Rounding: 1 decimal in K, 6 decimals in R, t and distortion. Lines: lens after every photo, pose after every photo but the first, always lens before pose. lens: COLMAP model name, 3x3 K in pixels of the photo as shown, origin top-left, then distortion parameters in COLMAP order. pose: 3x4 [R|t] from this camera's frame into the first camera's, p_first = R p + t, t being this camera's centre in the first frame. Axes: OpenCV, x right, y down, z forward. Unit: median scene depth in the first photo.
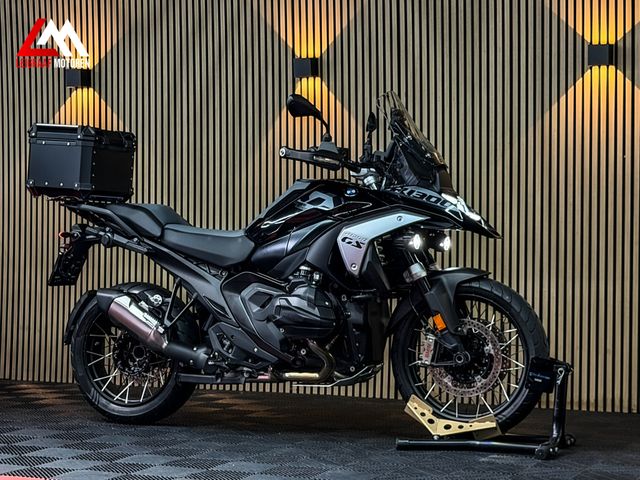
lens RADIAL K [[1411.7, 0, 329.2], [0, 1411.7, 247.3], [0, 0, 1]] dist [0.140715, 0.000000]
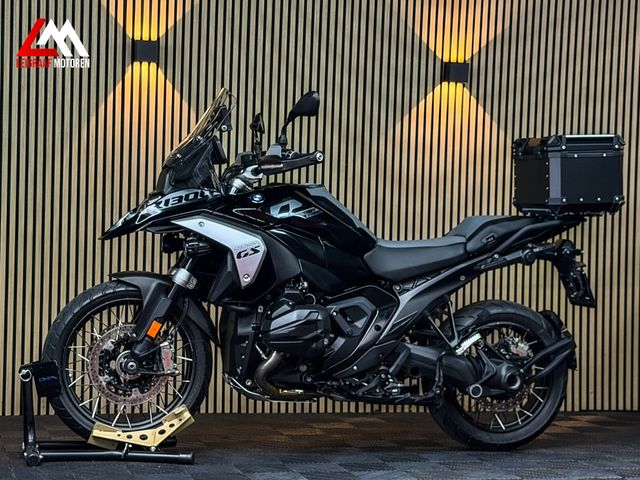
lens RADIAL K [[1452.7, 0, 318.1], [0, 1452.7, 243.5], [0, 0, 1]] dist [0.146639, 0.000000]
pose [[0.773432, 0.011763, 0.633770, -0.640804], [-0.018378, 0.999824, 0.003871, -0.012521], [-0.633612, -0.014641, 0.773512, 0.259128]]
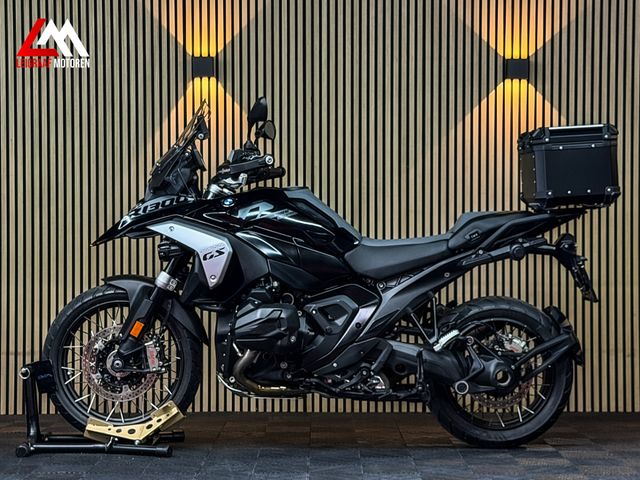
lens RADIAL K [[1452.7, 0, 322.3], [0, 1452.7, 243.2], [0, 0, 1]] dist [0.146639, 0.000000]
pose [[0.911116, -0.006876, 0.412093, -0.427656], [0.009178, 0.999951, -0.003609, -0.005912], [-0.412048, 0.007070, 0.911135, 0.098208]]
